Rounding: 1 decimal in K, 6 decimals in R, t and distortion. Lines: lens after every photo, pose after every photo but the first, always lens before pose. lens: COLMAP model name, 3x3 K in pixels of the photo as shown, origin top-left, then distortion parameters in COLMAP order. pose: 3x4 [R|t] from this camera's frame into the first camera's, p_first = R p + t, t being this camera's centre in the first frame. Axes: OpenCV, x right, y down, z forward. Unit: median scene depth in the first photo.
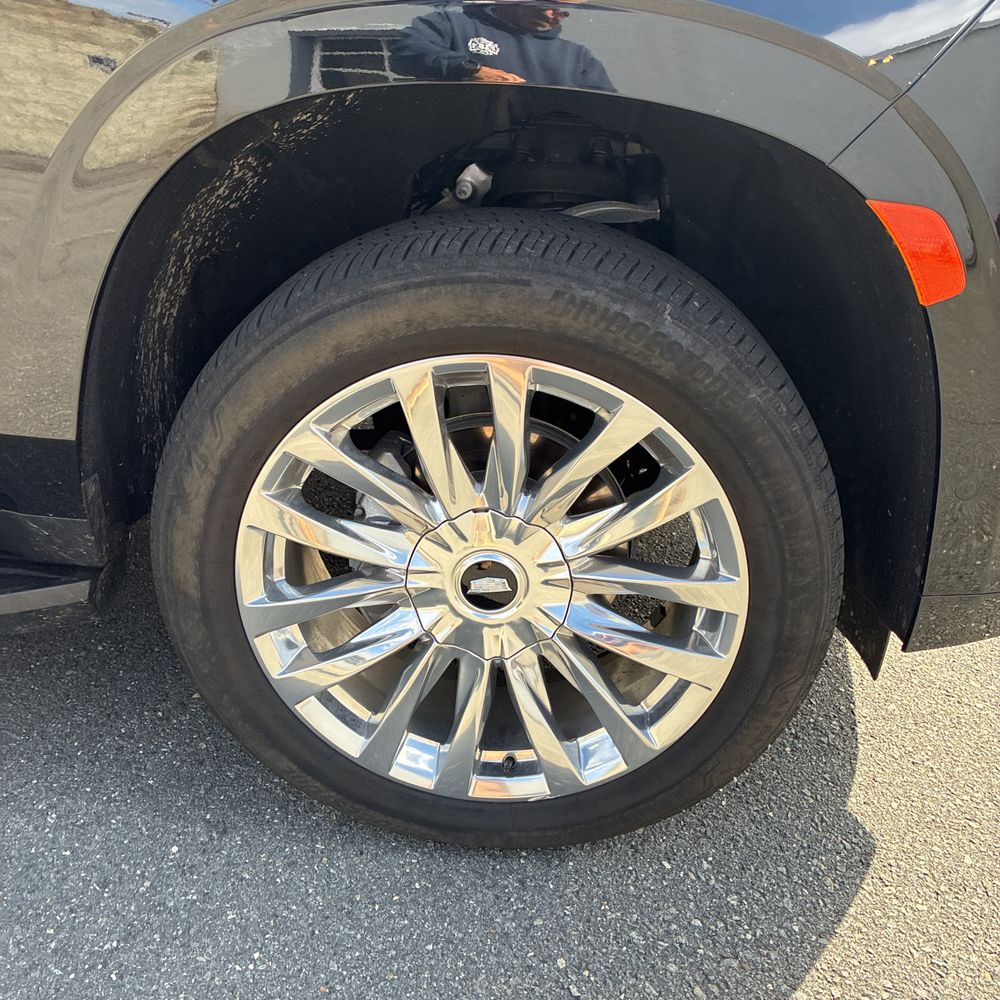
lens RADIAL K [[1003.6, 0, 500.1], [0, 1003.6, 493.8], [0, 0, 1]] dist [0.013097, -0.004301]
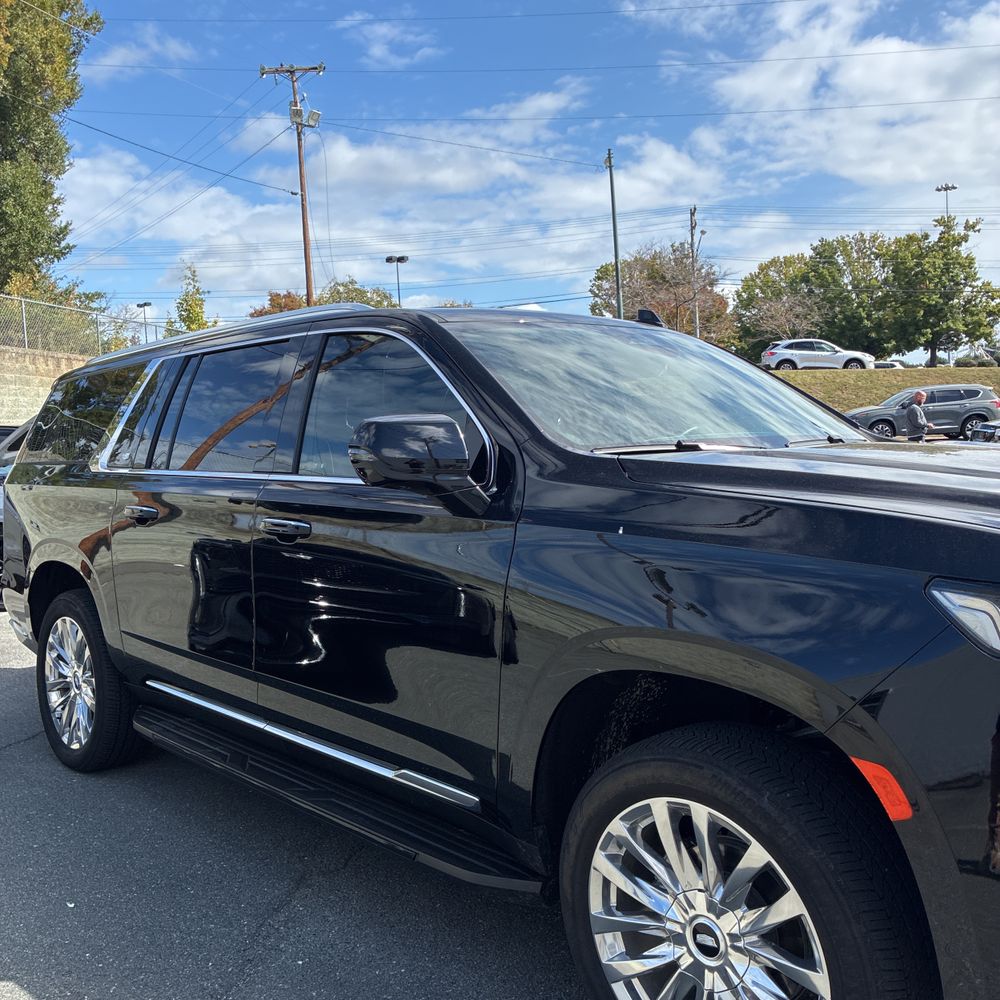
lens RADIAL K [[995.4, 0, 485.7], [0, 995.4, 491.5], [0, 0, 1]] dist [0.022764, 0.015010]
pose [[0.716890, -0.026107, -0.696697, 1.050835], [-0.242935, 0.927316, -0.284725, -0.046044], [0.653491, 0.373369, 0.658441, -0.749786]]
